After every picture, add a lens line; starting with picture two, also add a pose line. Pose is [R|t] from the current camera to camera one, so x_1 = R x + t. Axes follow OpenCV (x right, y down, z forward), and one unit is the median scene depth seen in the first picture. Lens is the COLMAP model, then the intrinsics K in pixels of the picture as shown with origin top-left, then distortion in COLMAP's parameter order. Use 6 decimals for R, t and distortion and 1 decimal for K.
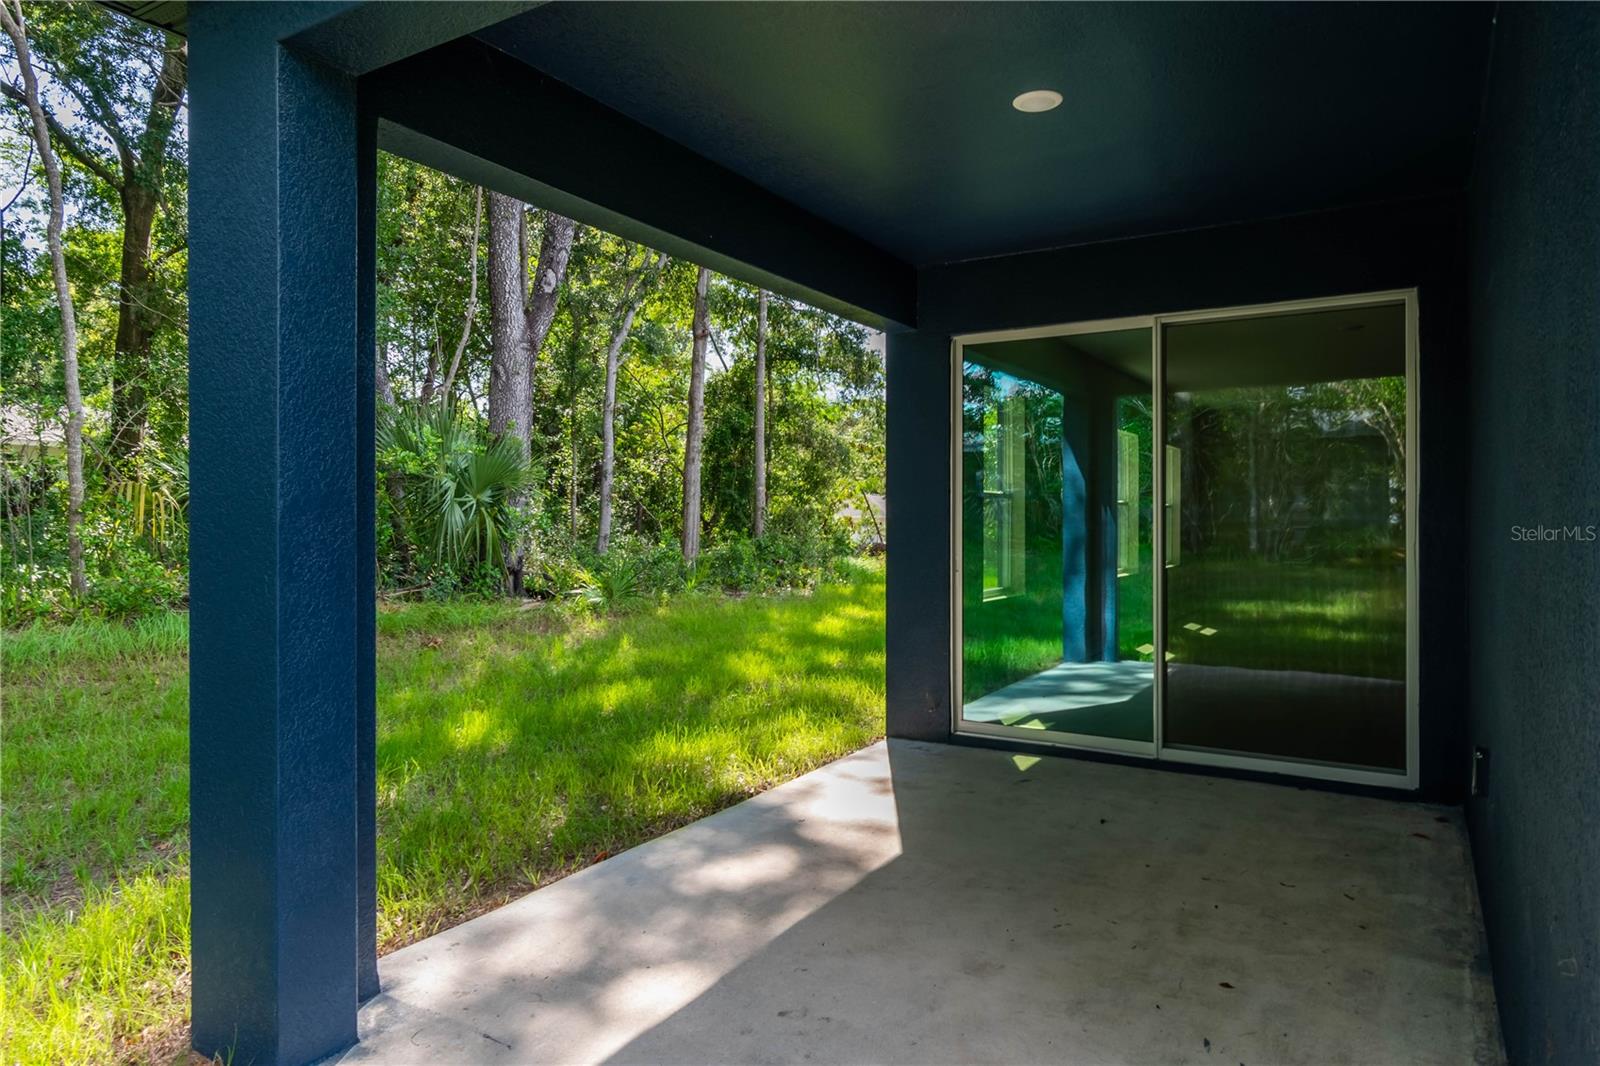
lens RADIAL K [[888.7, 0, 808.3], [0, 888.7, 559.9], [0, 0, 1]] dist [-0.001034, -0.001331]
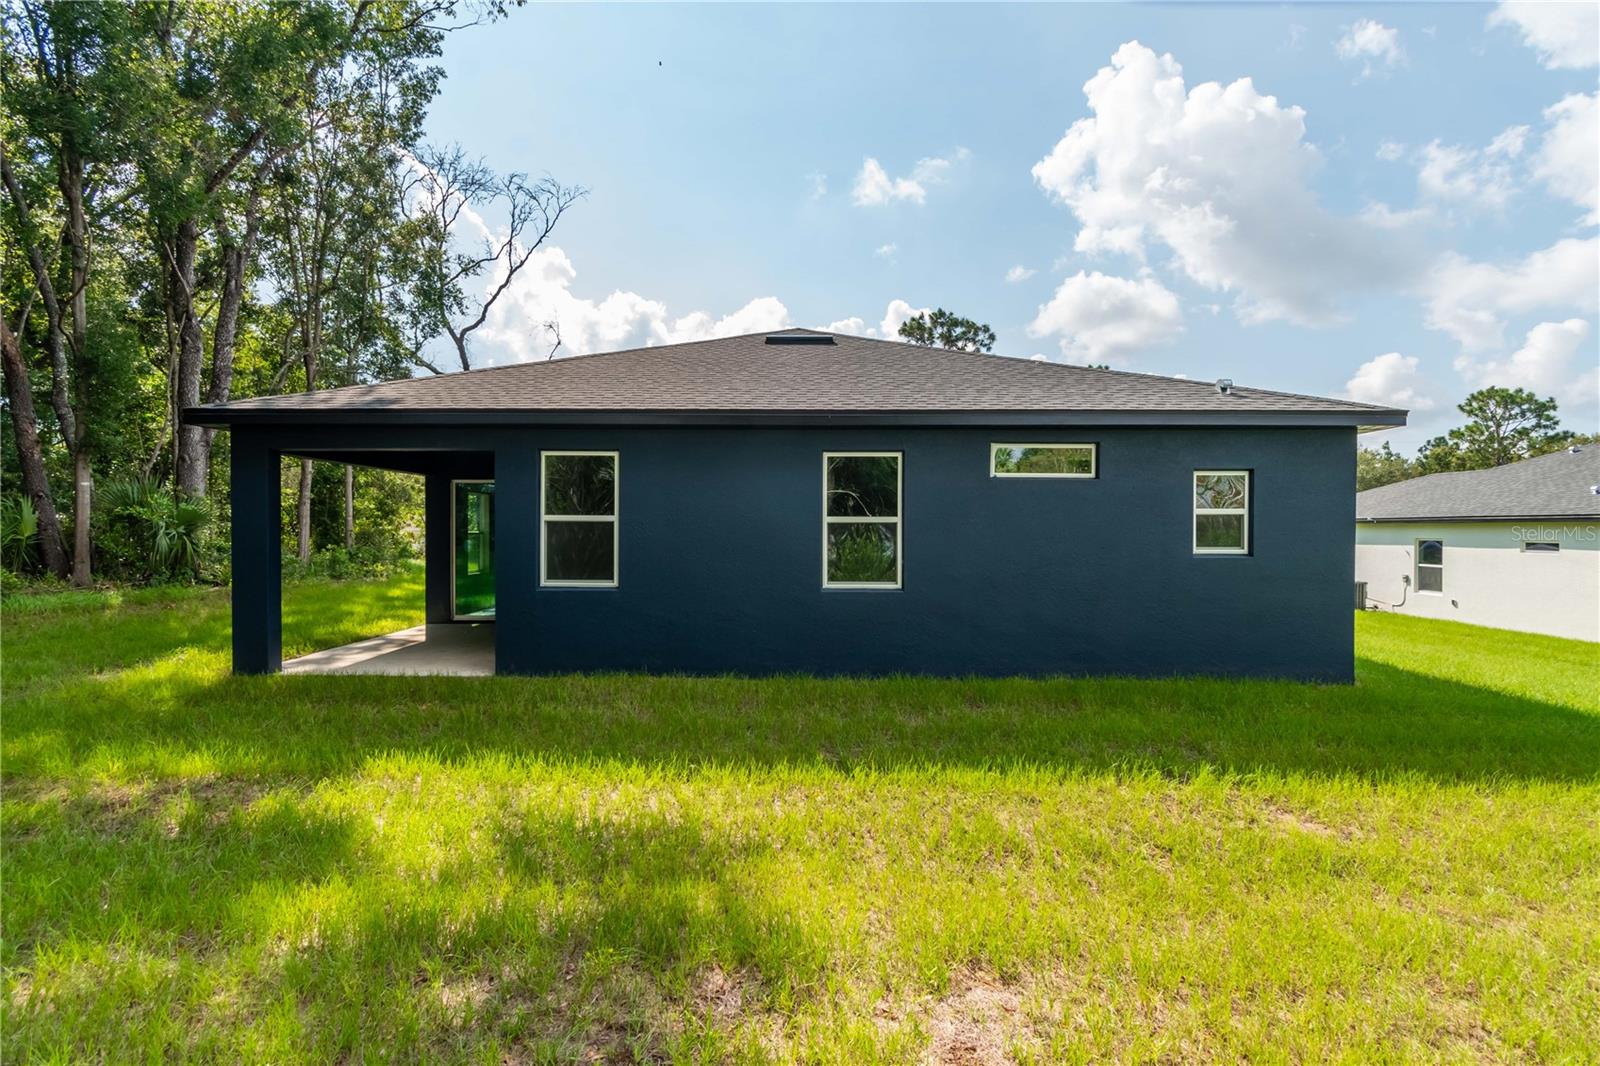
lens RADIAL K [[794.0, 0, 856.6], [0, 794.0, 534.6], [0, 0, 1]] dist [0.000411, 0.000301]
pose [[0.849813, -0.003671, 0.527072, -0.034049], [0.019204, 0.999527, -0.024002, 0.003574], [-0.526735, 0.030519, 0.849482, -0.846432]]
